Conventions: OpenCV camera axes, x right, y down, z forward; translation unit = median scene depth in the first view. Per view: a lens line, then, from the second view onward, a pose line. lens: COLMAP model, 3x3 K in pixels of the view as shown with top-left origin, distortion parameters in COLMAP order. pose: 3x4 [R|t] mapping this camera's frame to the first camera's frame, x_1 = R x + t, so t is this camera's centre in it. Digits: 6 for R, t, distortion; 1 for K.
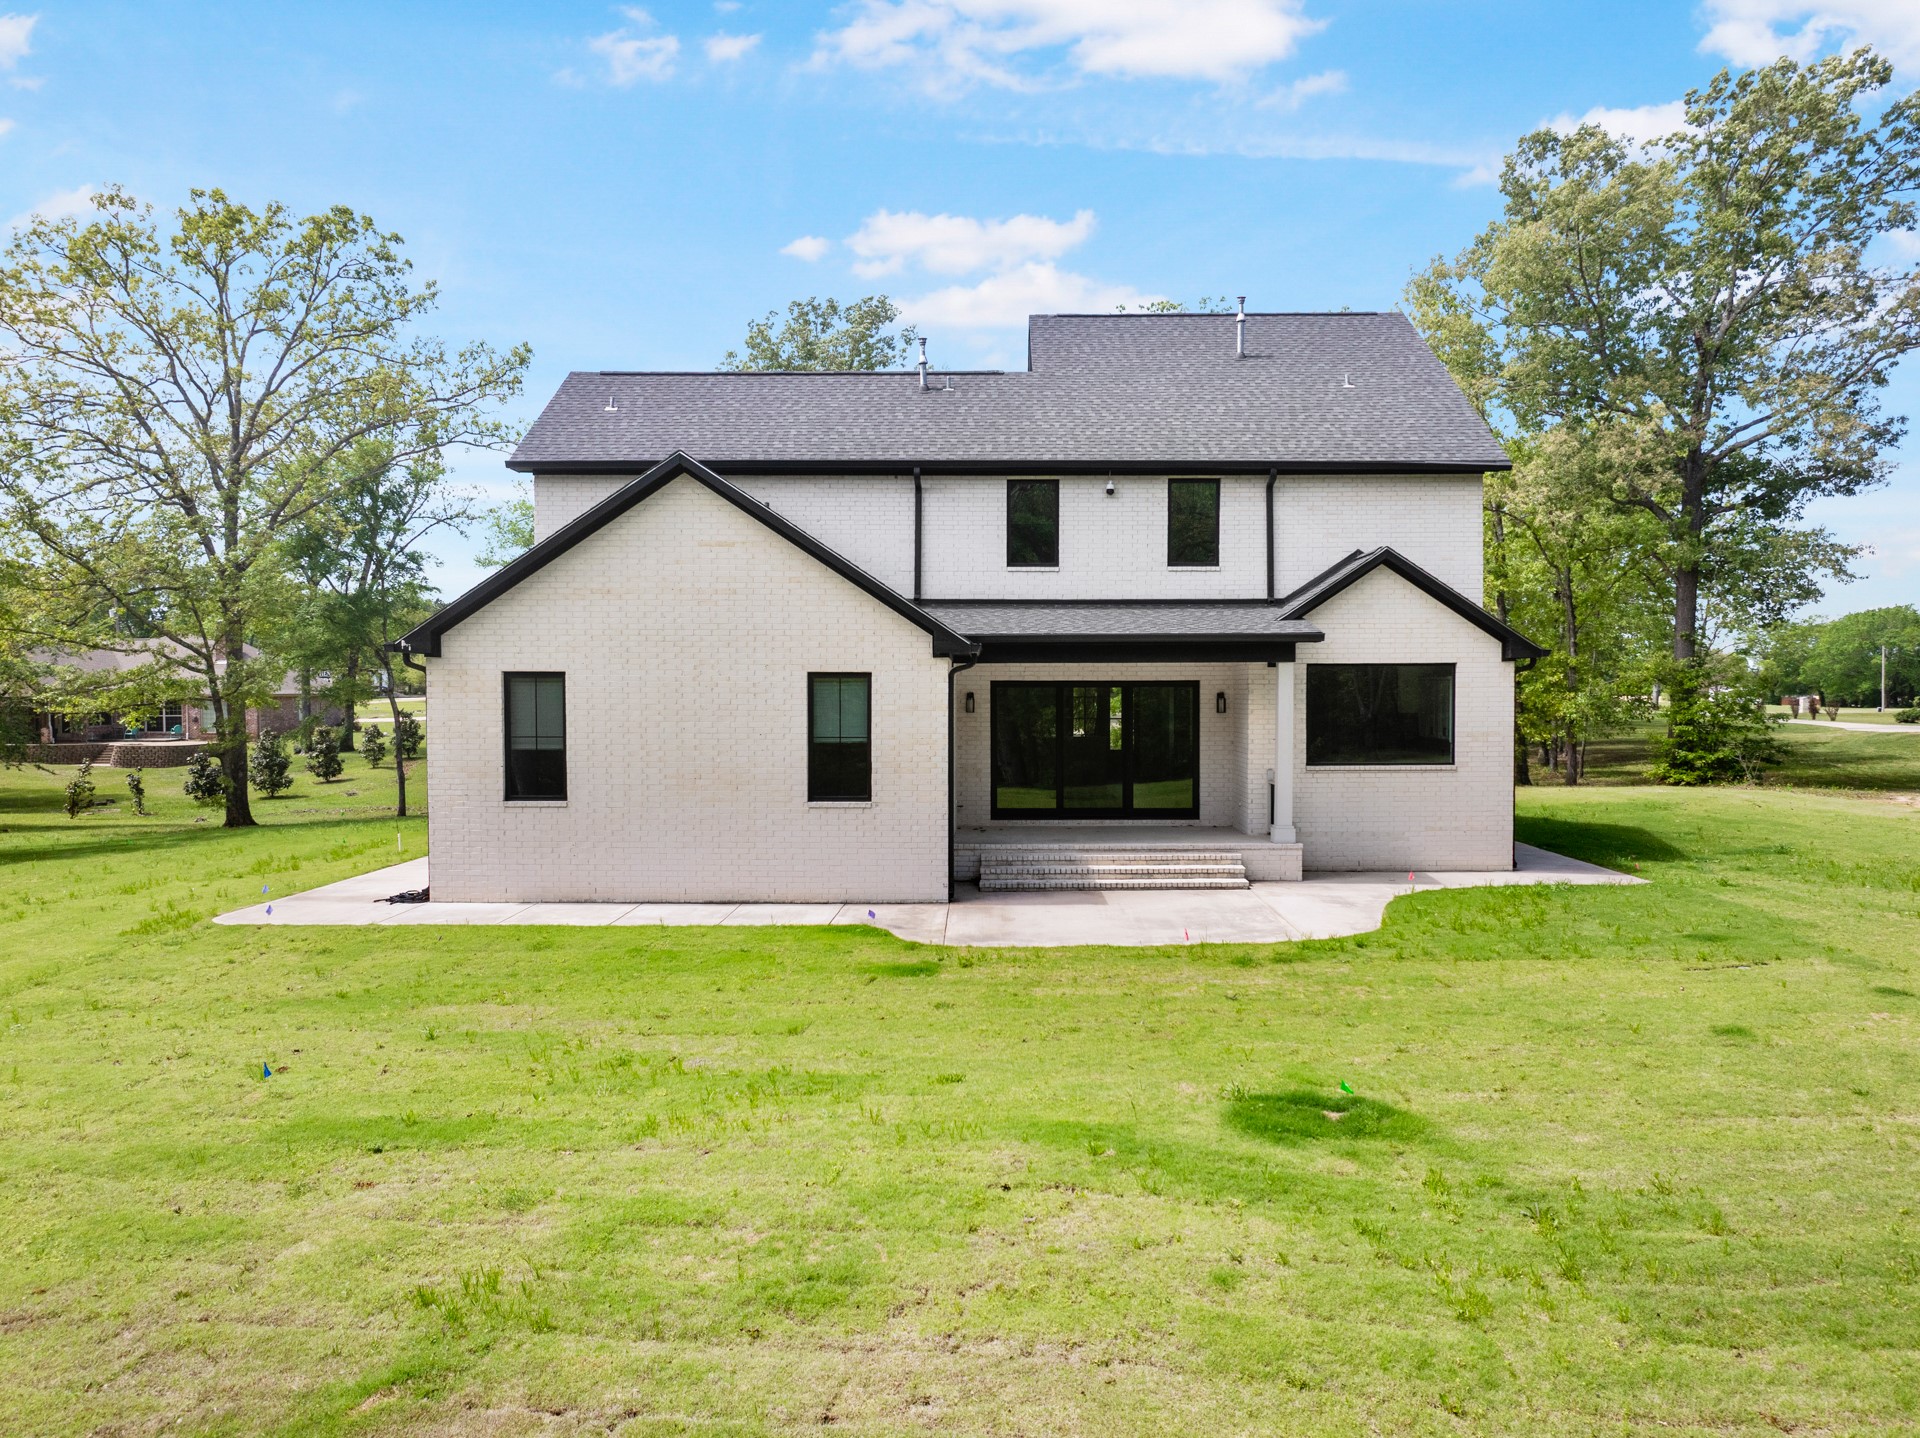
lens RADIAL K [[1339.4, 0, 960.0], [0, 1339.4, 719.0], [0, 0, 1]] dist [-0.034059, -0.002005]
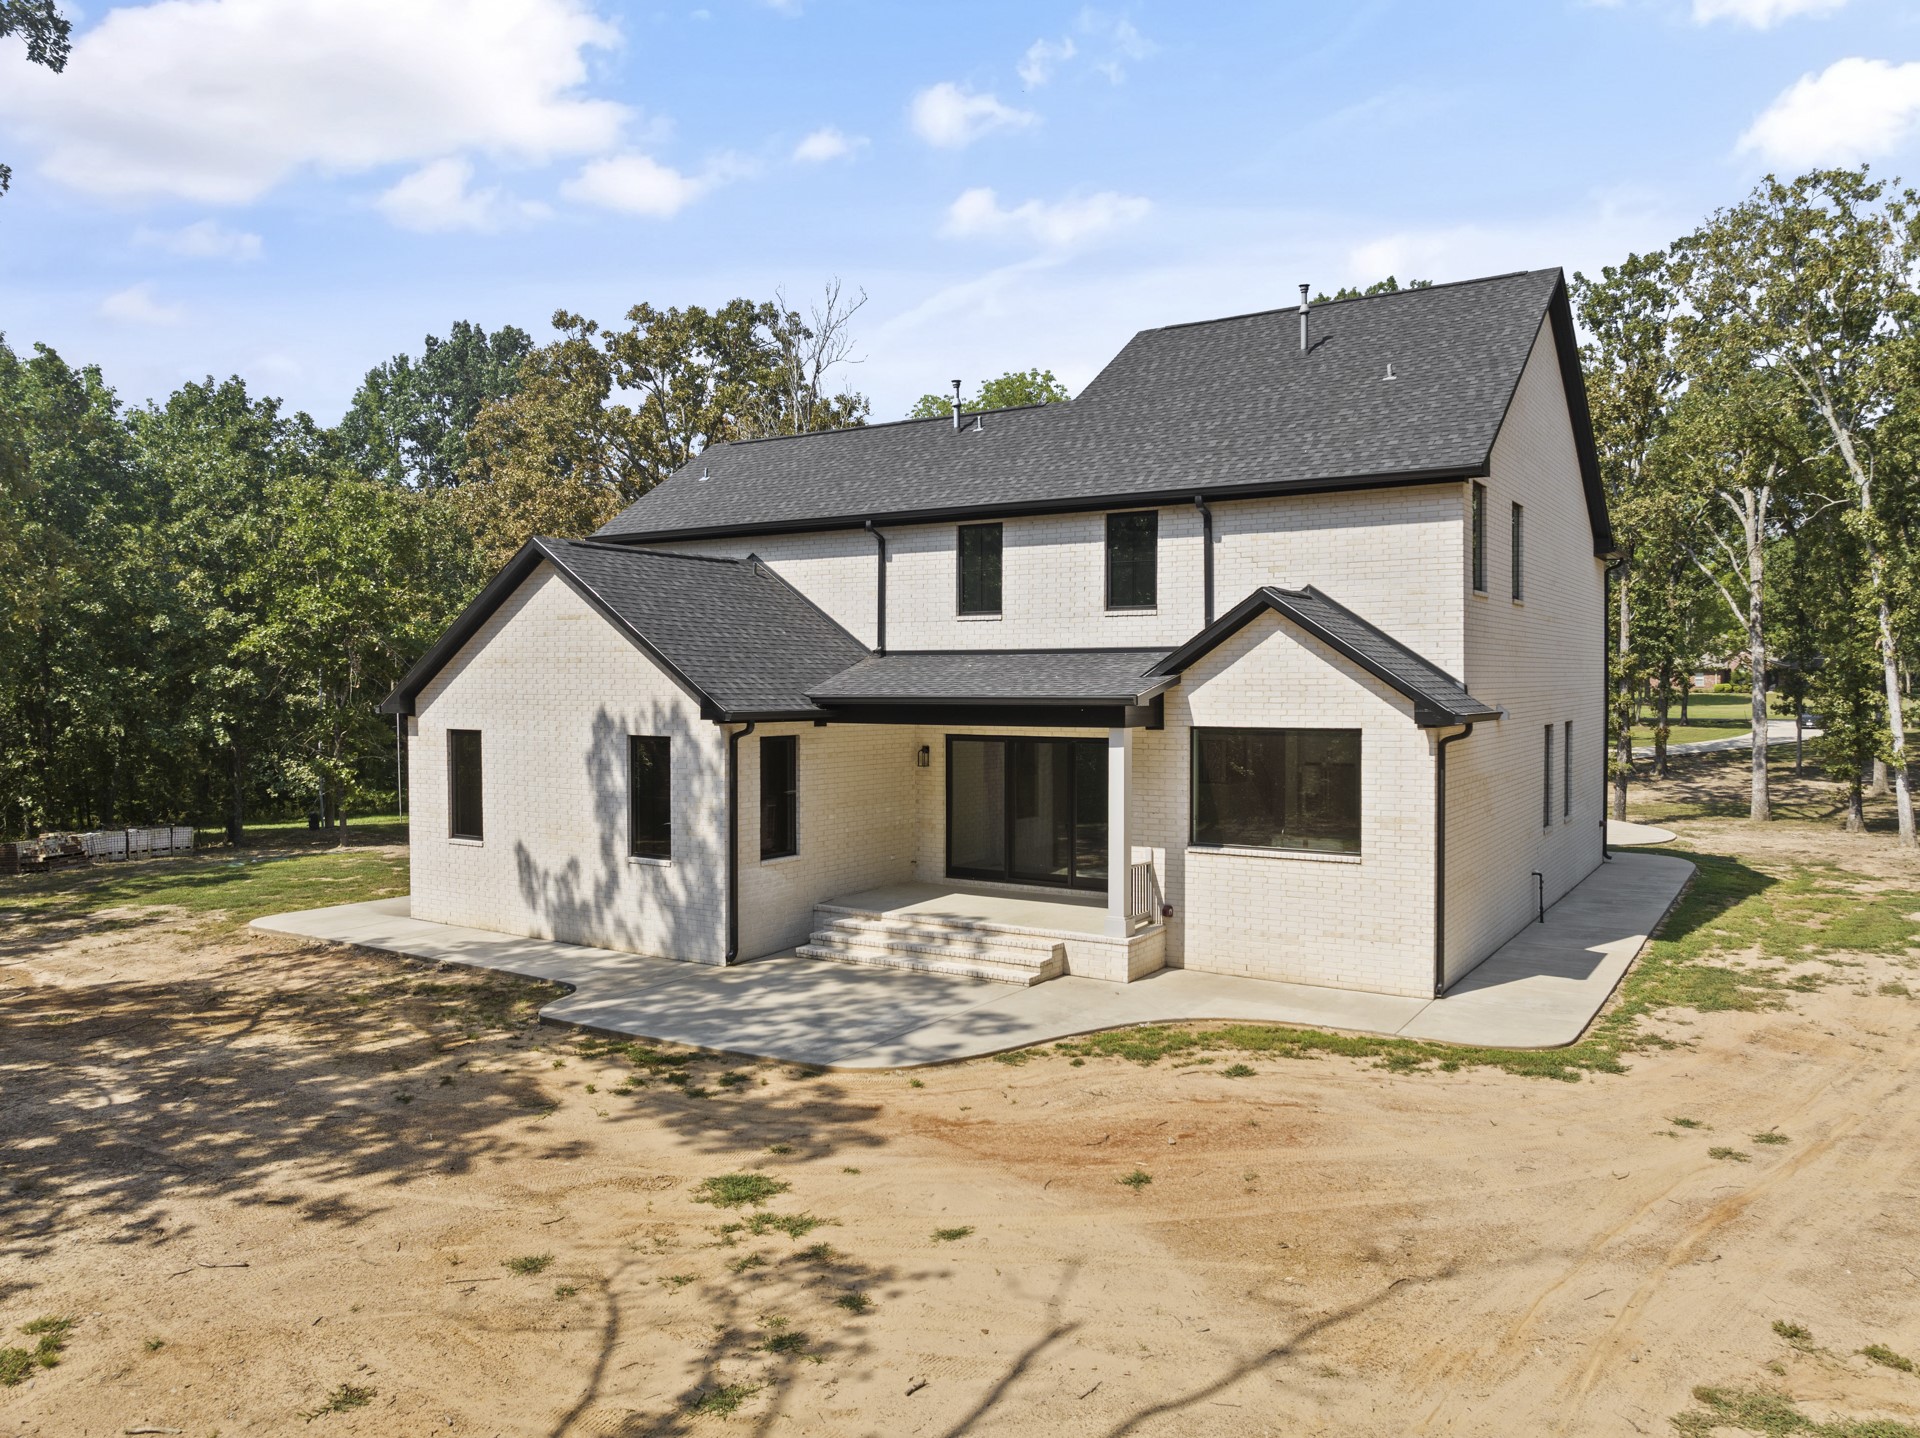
lens RADIAL K [[1309.0, 0, 978.9], [0, 1309.0, 716.6], [0, 0, 1]] dist [-0.006084, -0.027786]
pose [[0.856898, 0.012886, -0.515324, 0.573449], [-0.012215, 0.999914, 0.004693, -0.050388], [0.515341, 0.002273, 0.856982, 0.214207]]
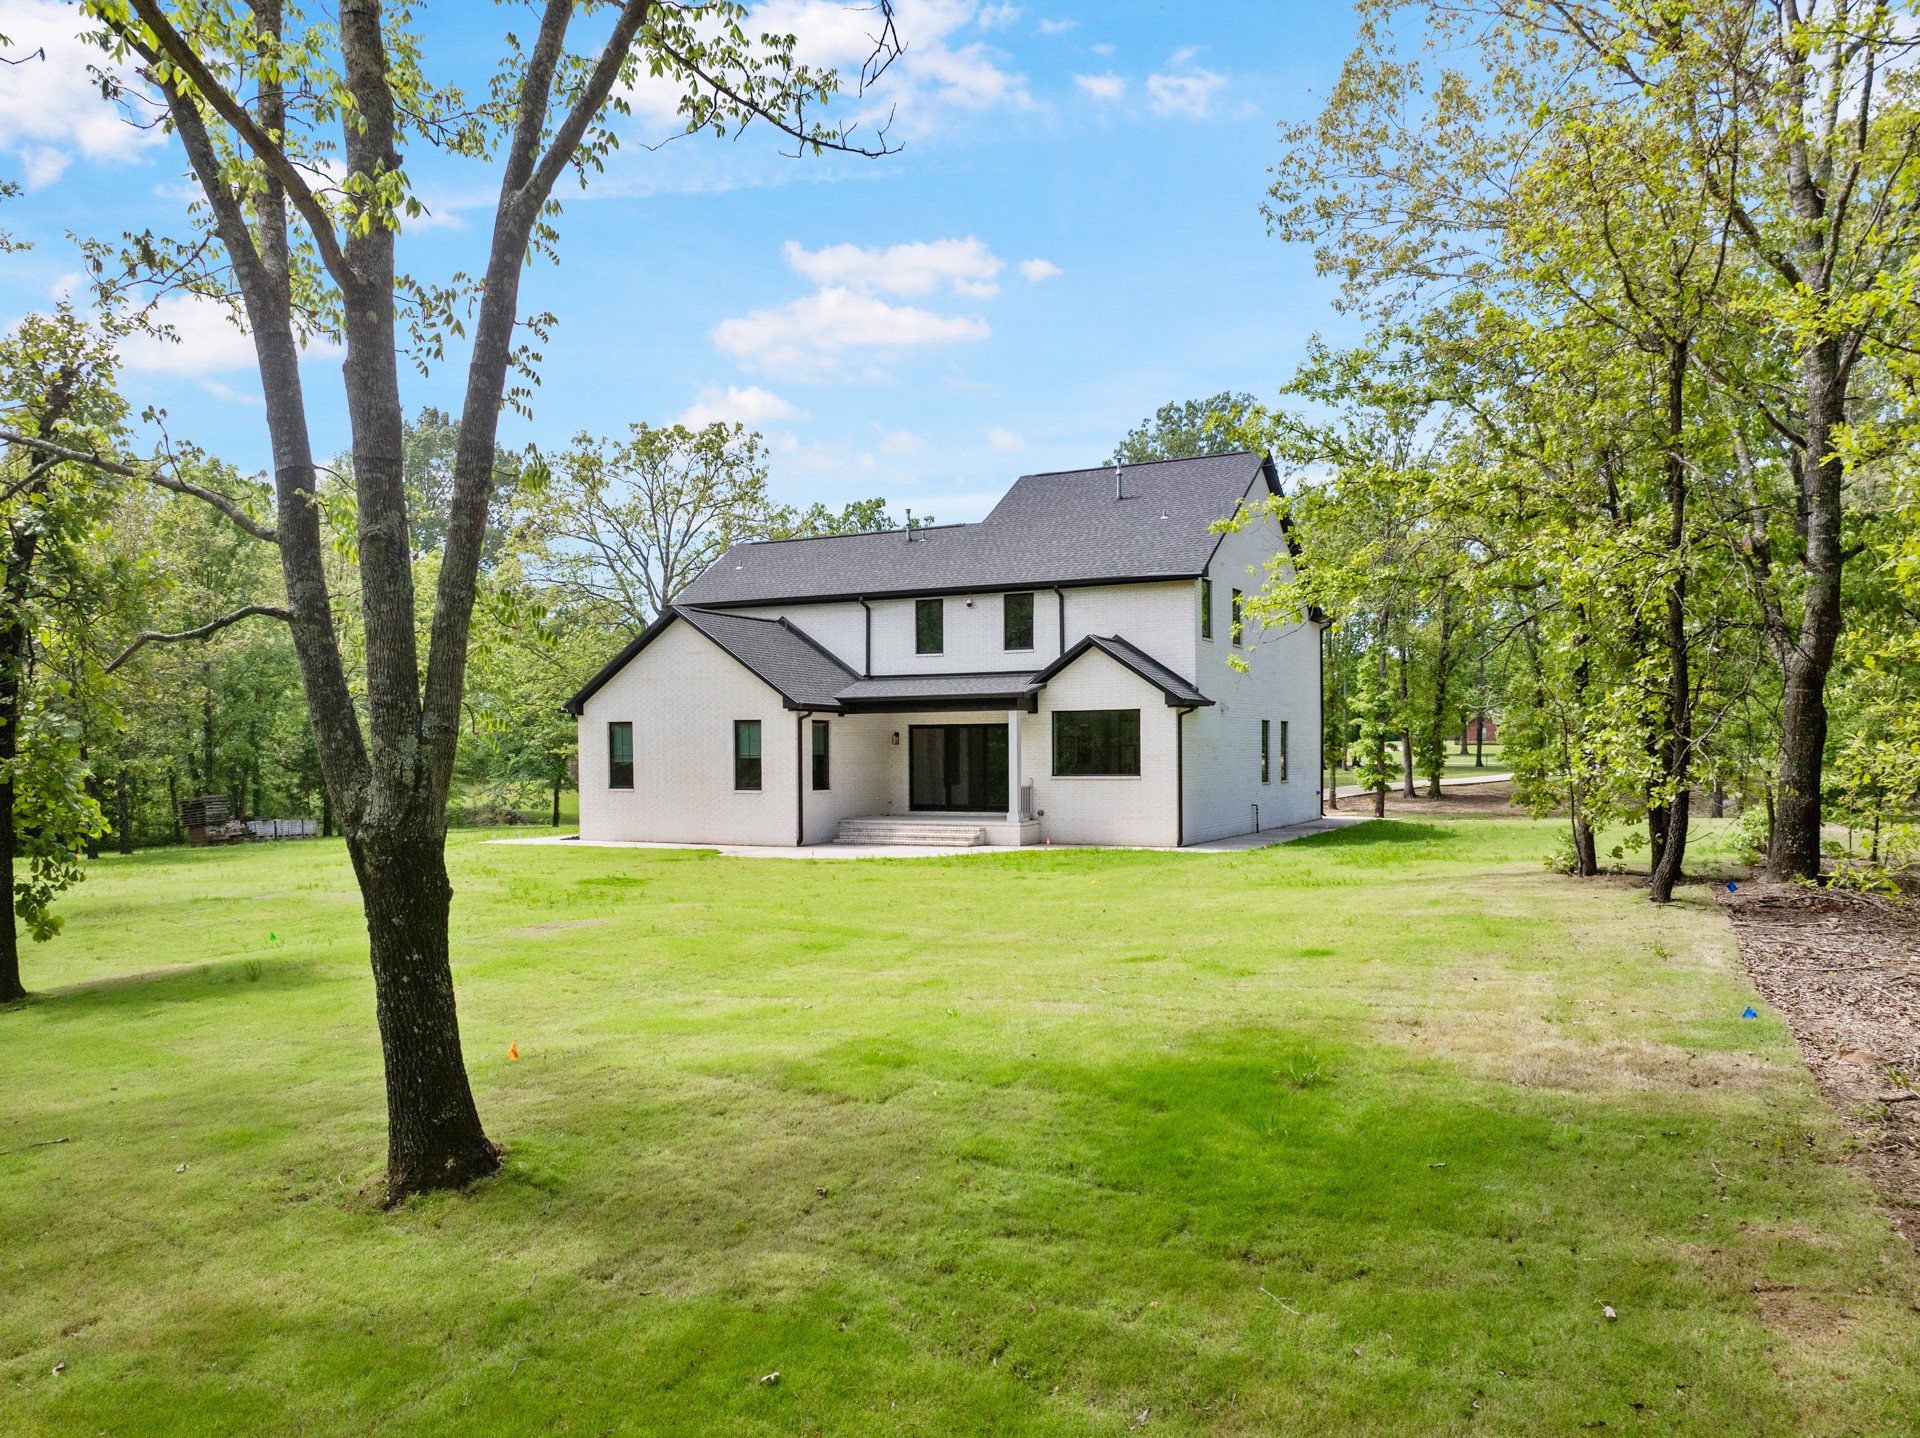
lens RADIAL K [[1339.4, 0, 960.0], [0, 1339.4, 719.0], [0, 0, 1]] dist [-0.034059, -0.002005]
pose [[0.893914, -0.013368, -0.448039, 0.863429], [-0.004060, 0.999273, -0.037915, 0.027159], [0.448220, 0.035712, 0.893210, -0.446585]]
